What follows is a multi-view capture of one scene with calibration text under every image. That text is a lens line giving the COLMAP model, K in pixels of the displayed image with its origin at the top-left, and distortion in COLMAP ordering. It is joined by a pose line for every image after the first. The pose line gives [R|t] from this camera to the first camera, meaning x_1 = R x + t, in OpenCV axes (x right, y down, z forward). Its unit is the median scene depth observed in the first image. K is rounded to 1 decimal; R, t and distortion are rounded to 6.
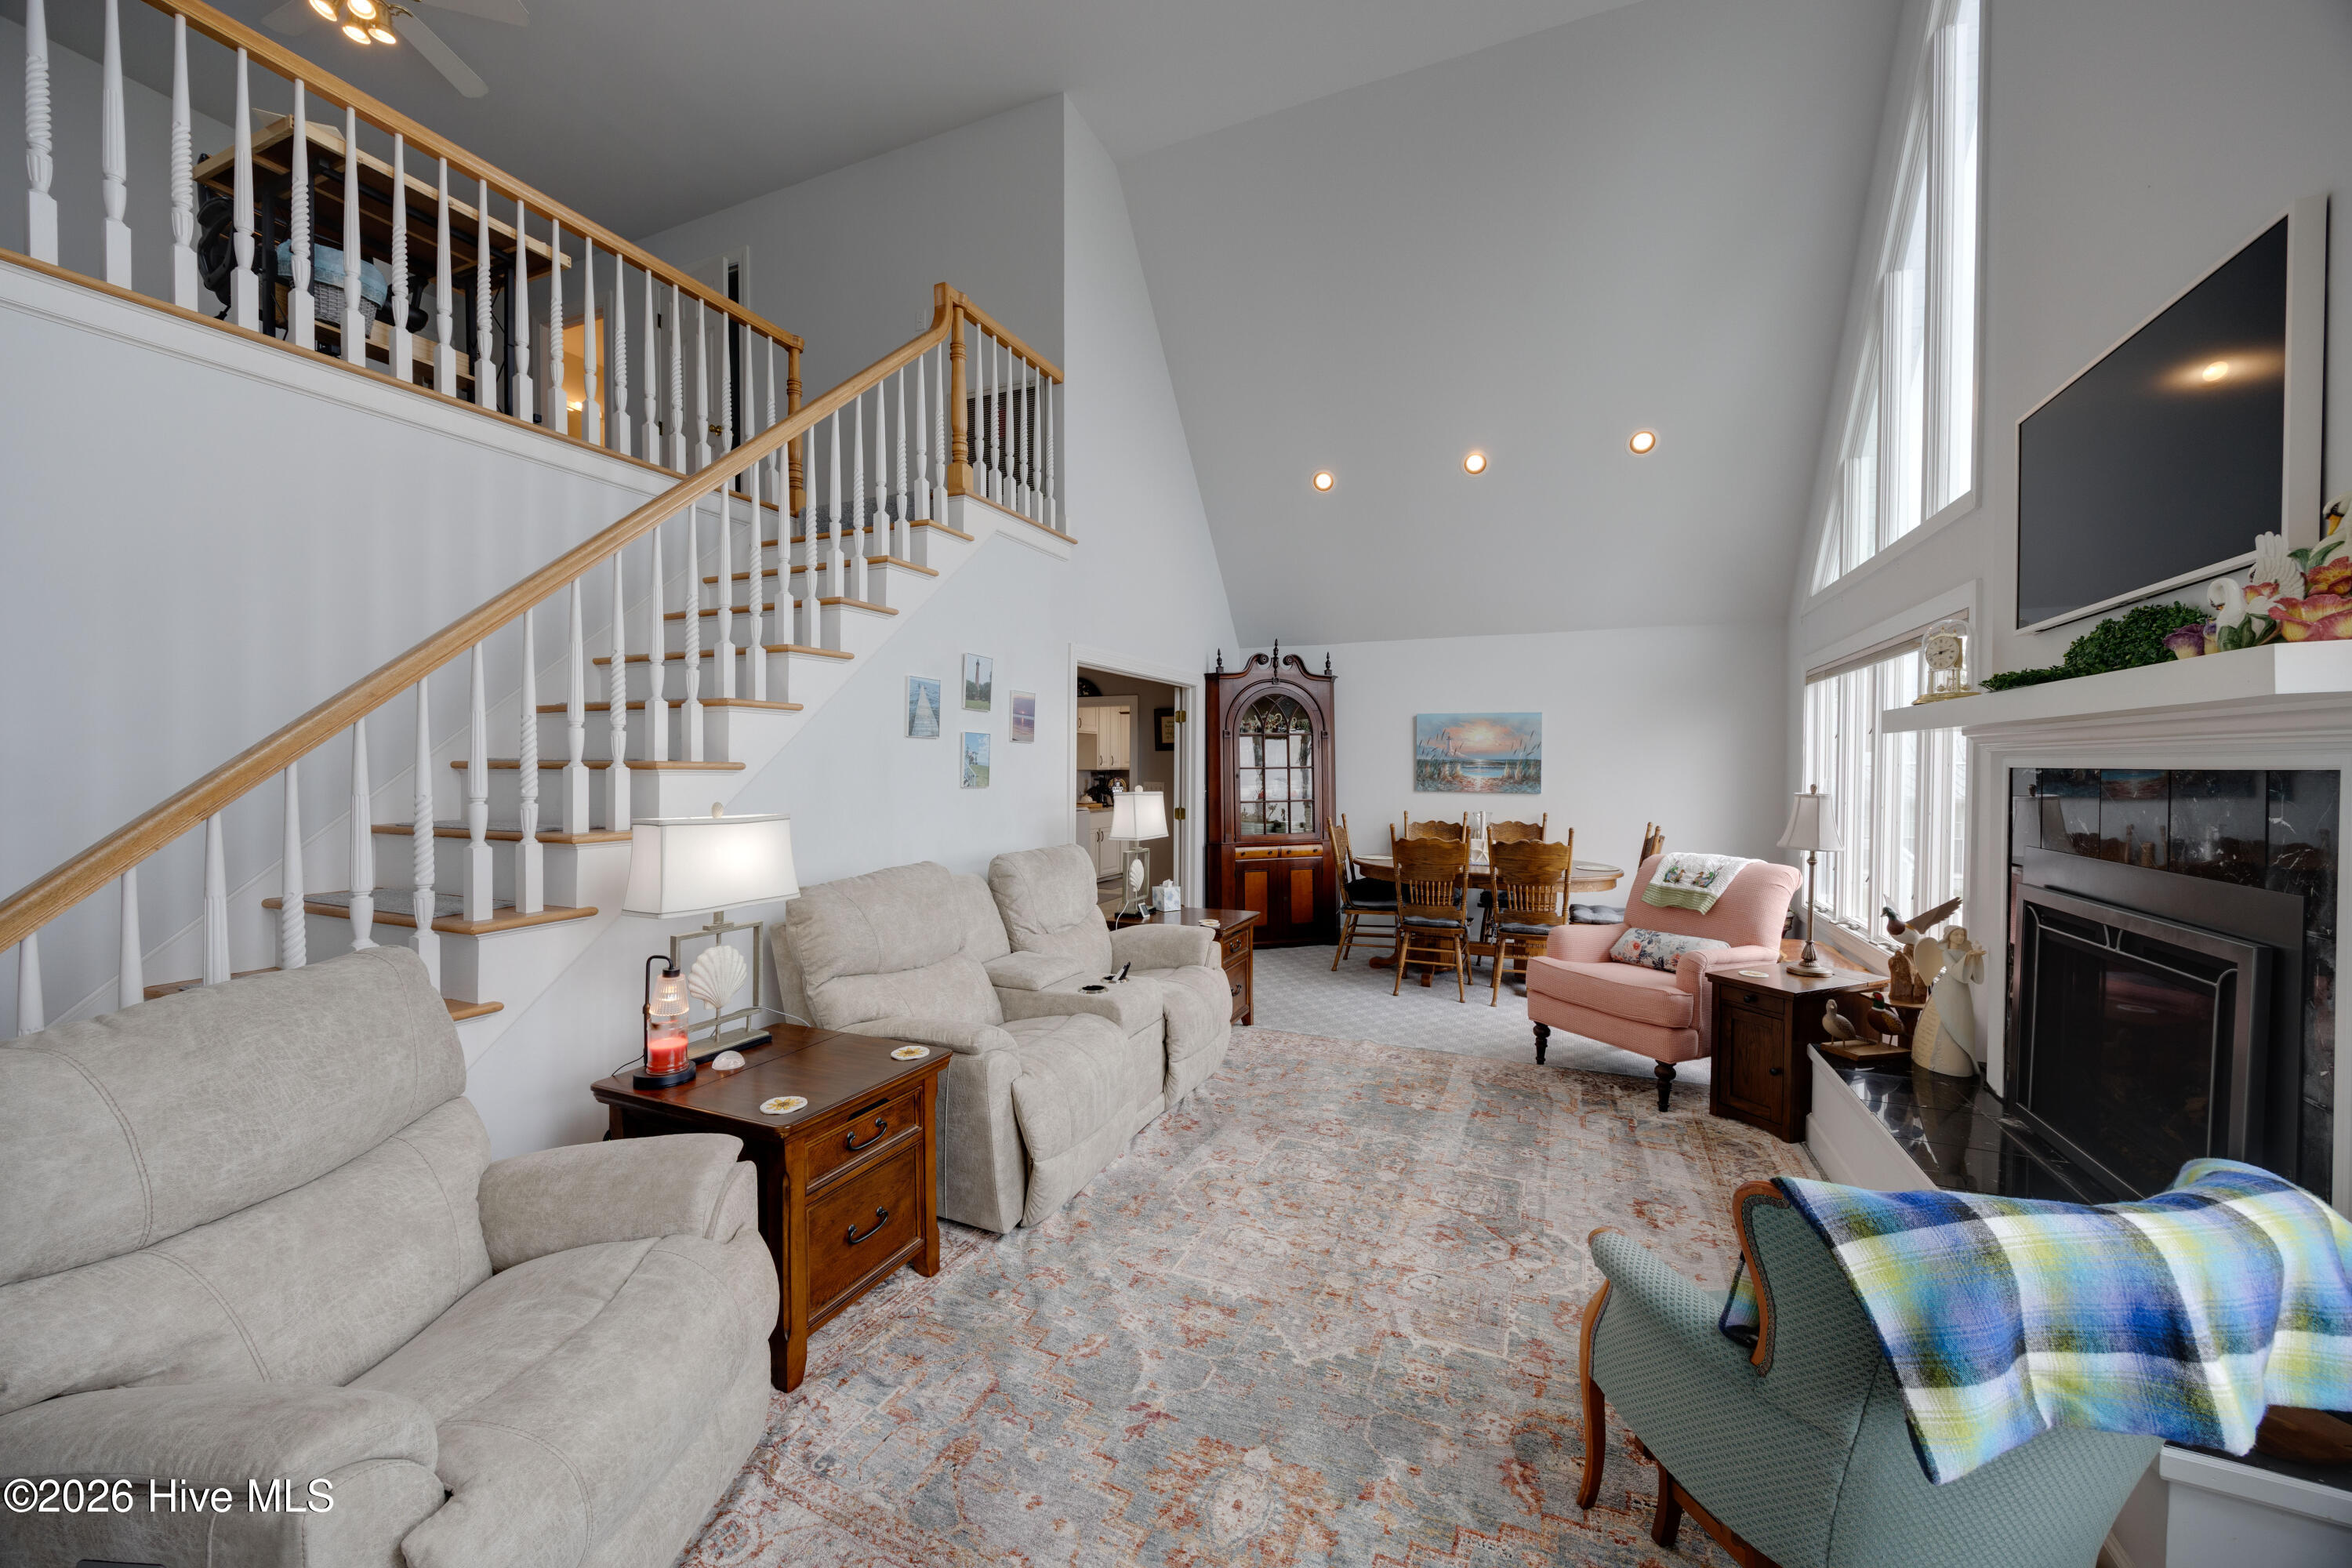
lens RADIAL K [[892.6, 0, 1155.1], [0, 892.6, 783.8], [0, 0, 1]] dist [-0.004085, 0.000920]
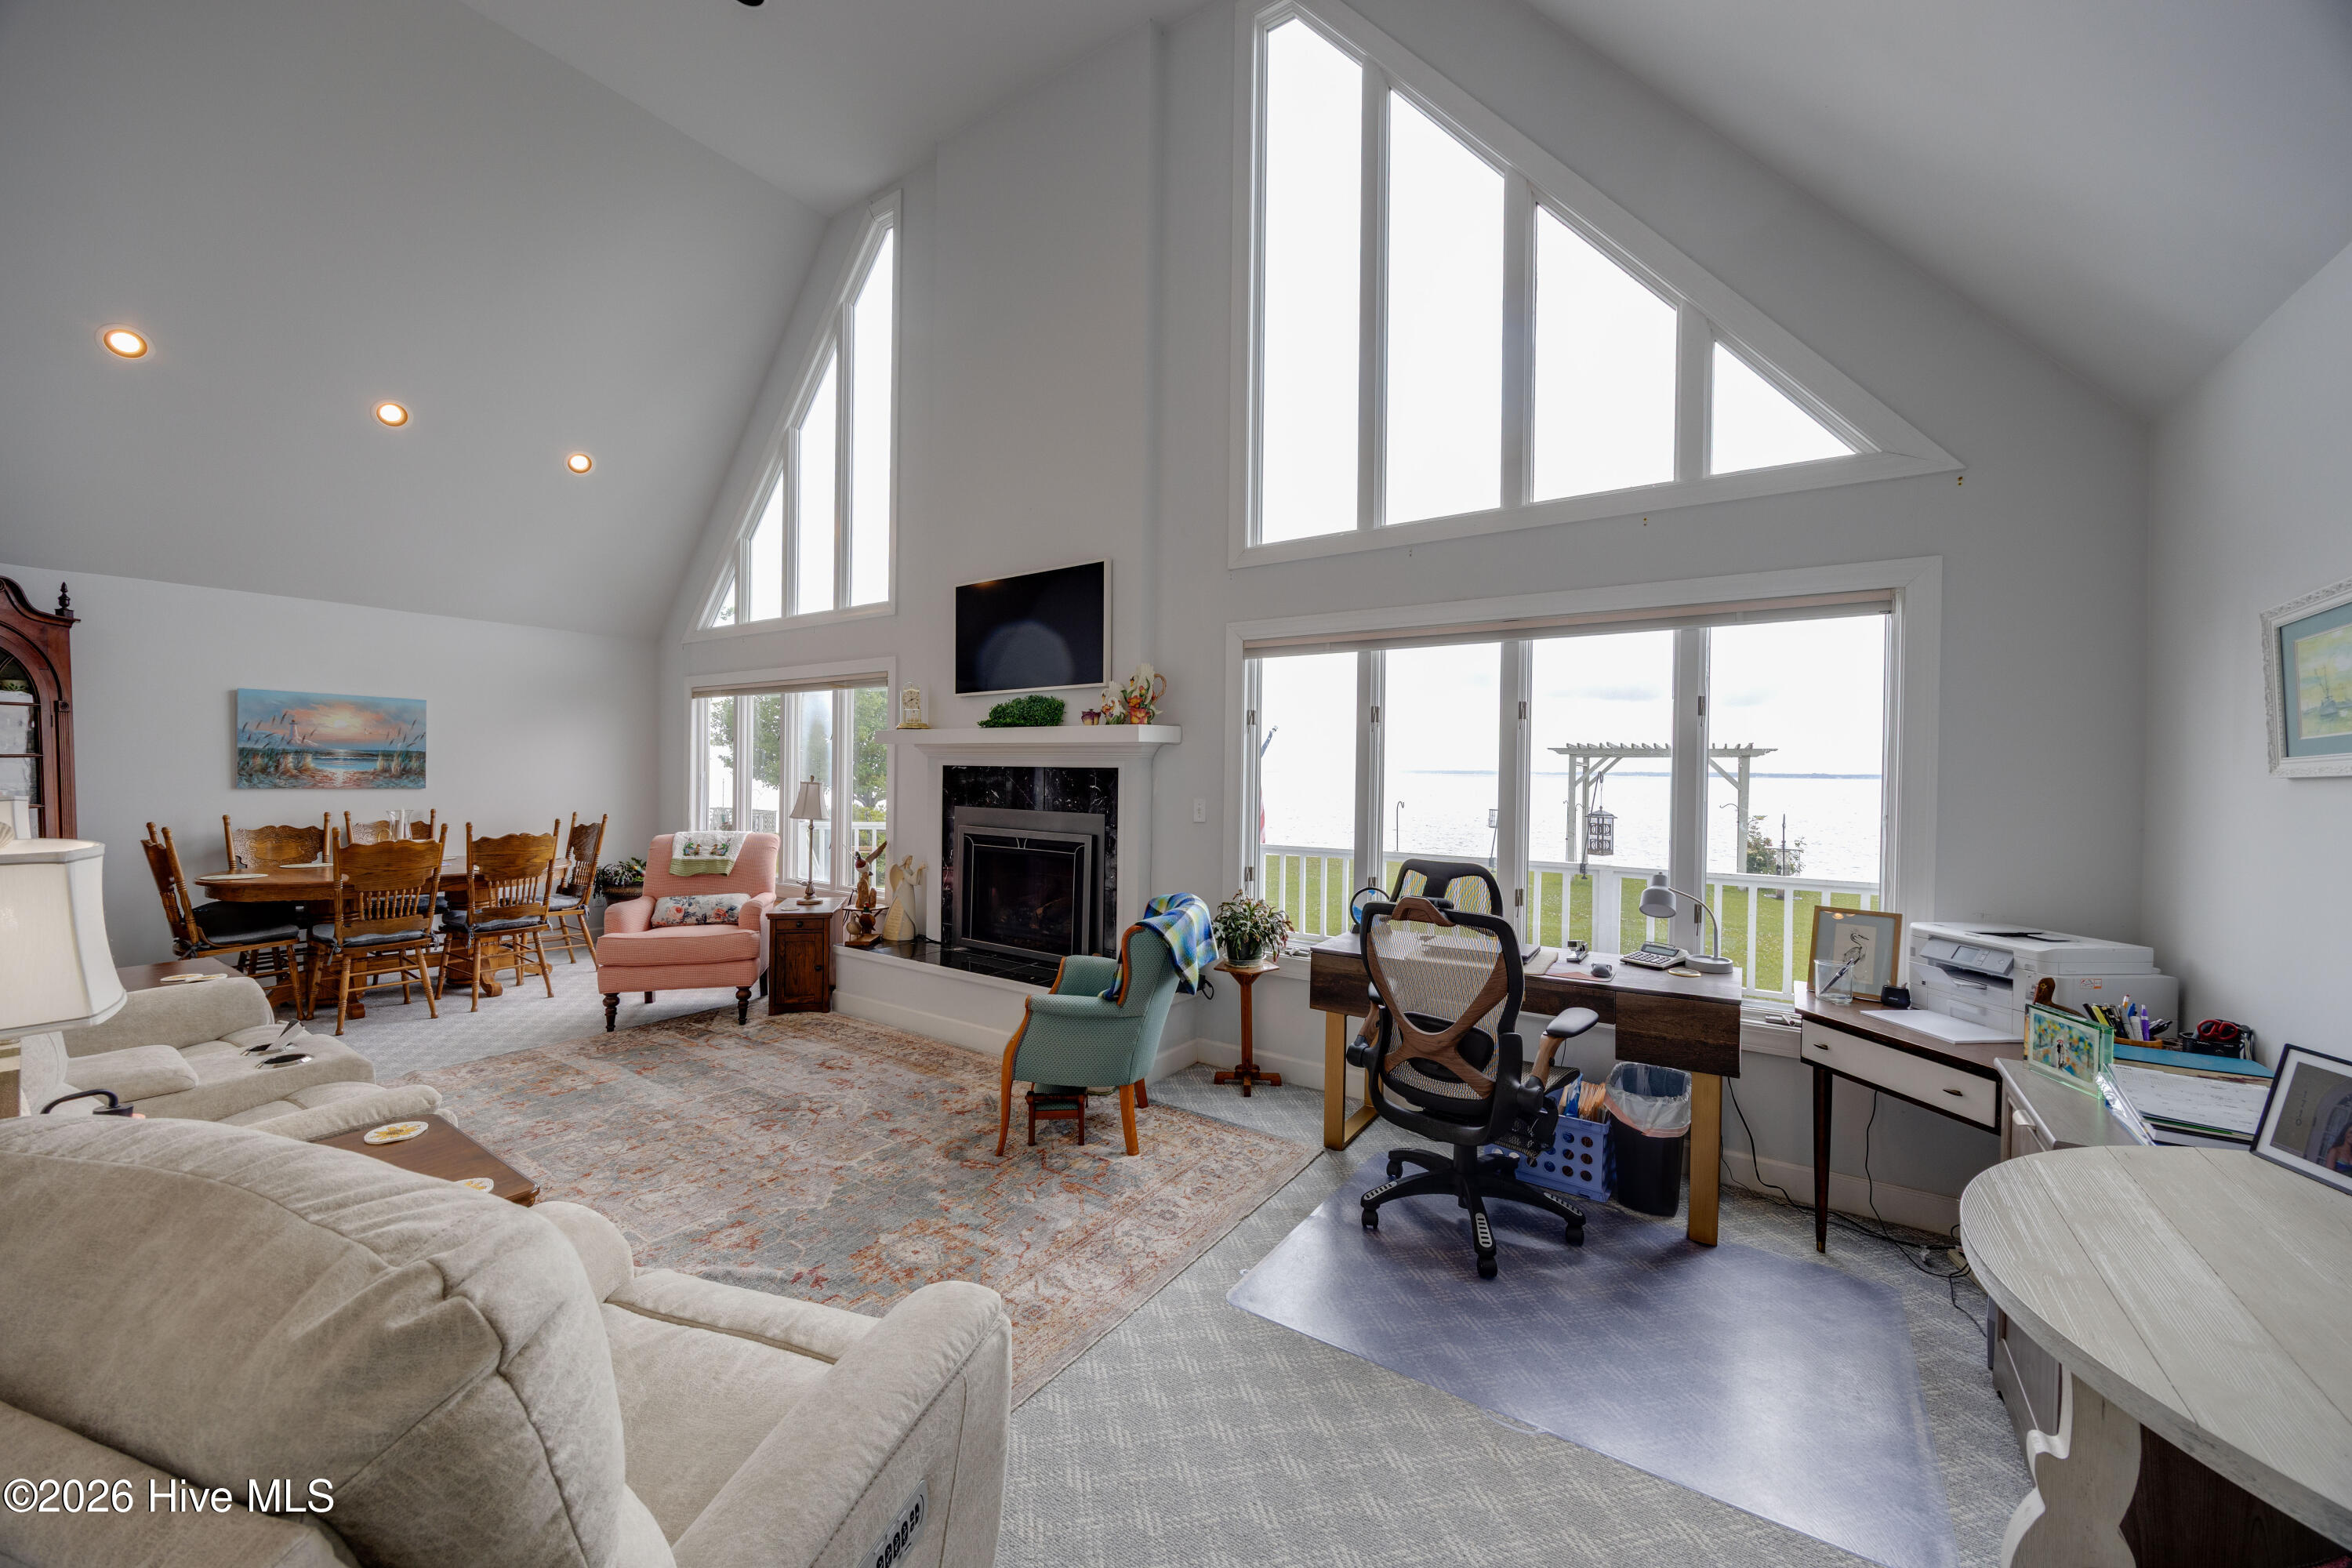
lens RADIAL K [[892.6, 0, 1182.4], [0, 892.6, 784.4], [0, 0, 1]] dist [-0.004085, 0.000920]
pose [[0.166005, -0.014541, 0.986018, -0.583458], [0.006910, 0.999884, 0.013582, -0.000507], [-0.986101, 0.004559, 0.166086, 0.132882]]
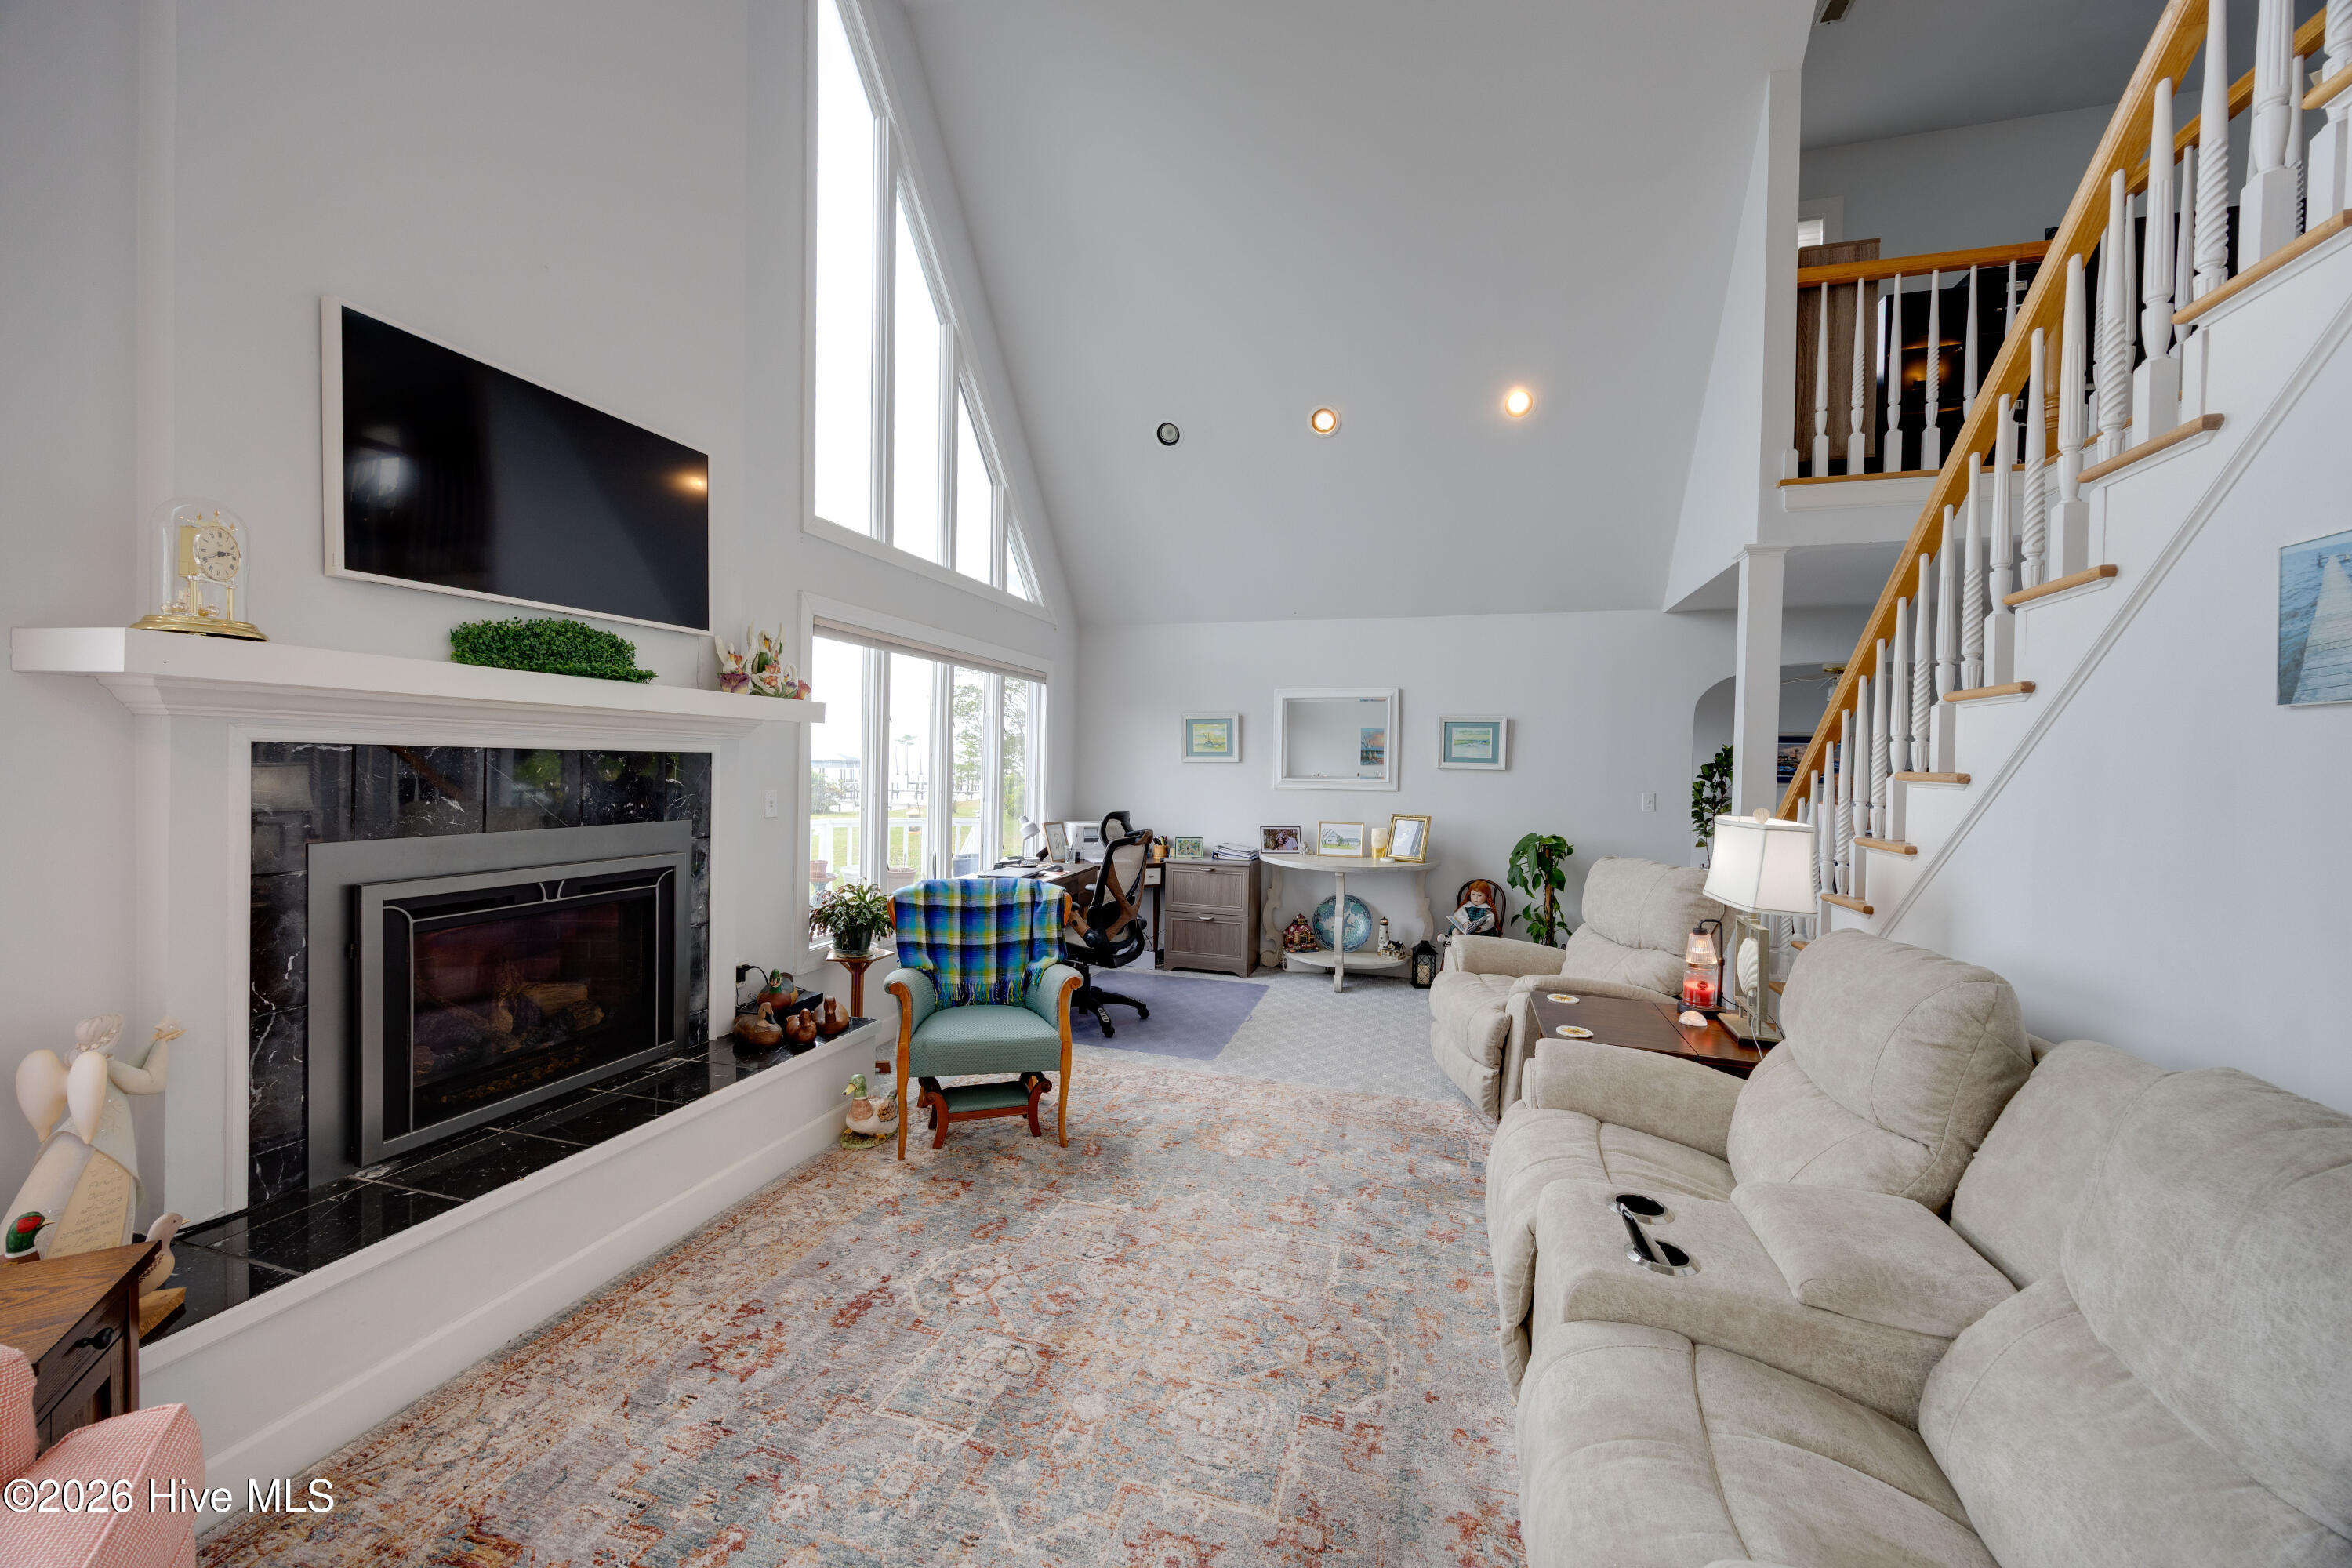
lens RADIAL K [[892.6, 0, 1178.9], [0, 892.6, 773.3], [0, 0, 1]] dist [-0.004085, 0.000920]
pose [[-0.988549, -0.020138, -0.149547, 0.240320], [-0.024921, 0.999234, 0.030180, -0.023092], [0.148825, 0.033562, -0.988294, 1.286477]]
